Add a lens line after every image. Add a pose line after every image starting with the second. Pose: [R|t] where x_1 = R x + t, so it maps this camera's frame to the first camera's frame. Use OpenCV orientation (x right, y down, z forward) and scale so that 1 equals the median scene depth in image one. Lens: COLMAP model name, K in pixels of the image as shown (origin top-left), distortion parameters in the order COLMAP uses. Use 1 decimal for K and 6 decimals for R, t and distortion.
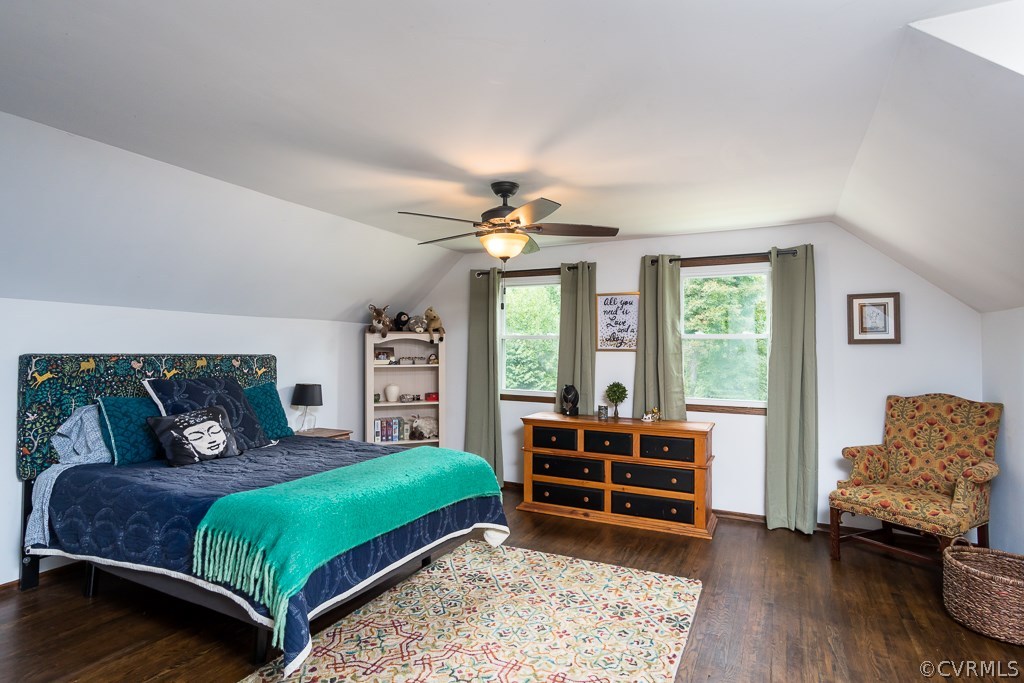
lens RADIAL K [[546.4, 0, 513.8], [0, 546.4, 342.9], [0, 0, 1]] dist [0.000892, 0.000305]
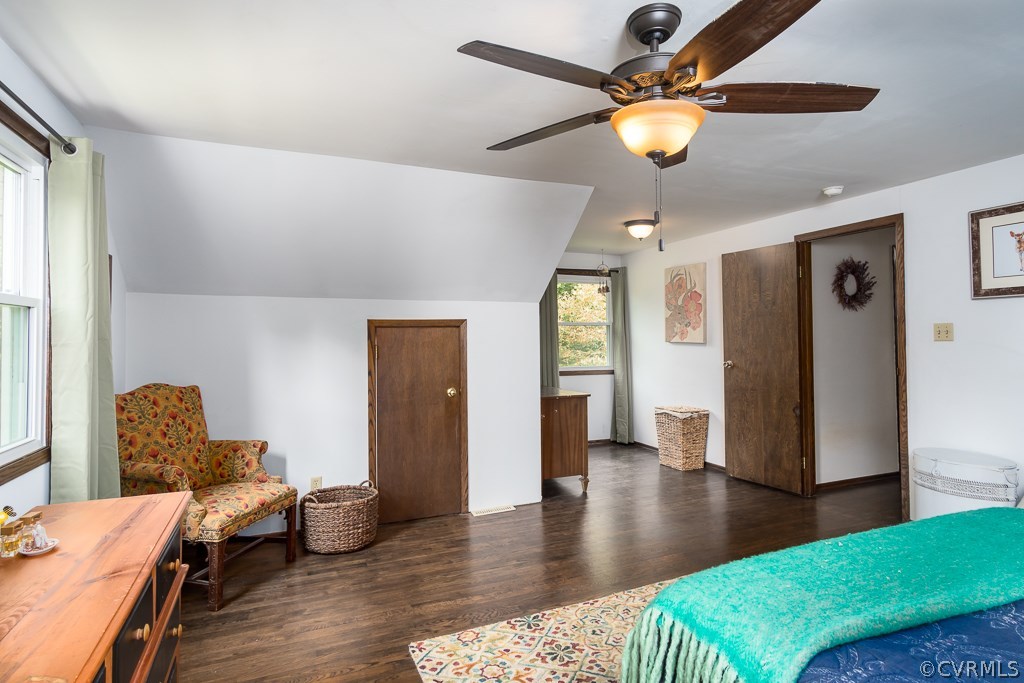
lens RADIAL K [[546.4, 0, 521.3], [0, 546.4, 335.9], [0, 0, 1]] dist [0.000892, 0.000305]
pose [[-0.759804, 0.001456, 0.650151, -0.283436], [-0.009428, 0.999868, -0.013257, 0.028370], [-0.650084, -0.016202, -0.759690, 1.624071]]
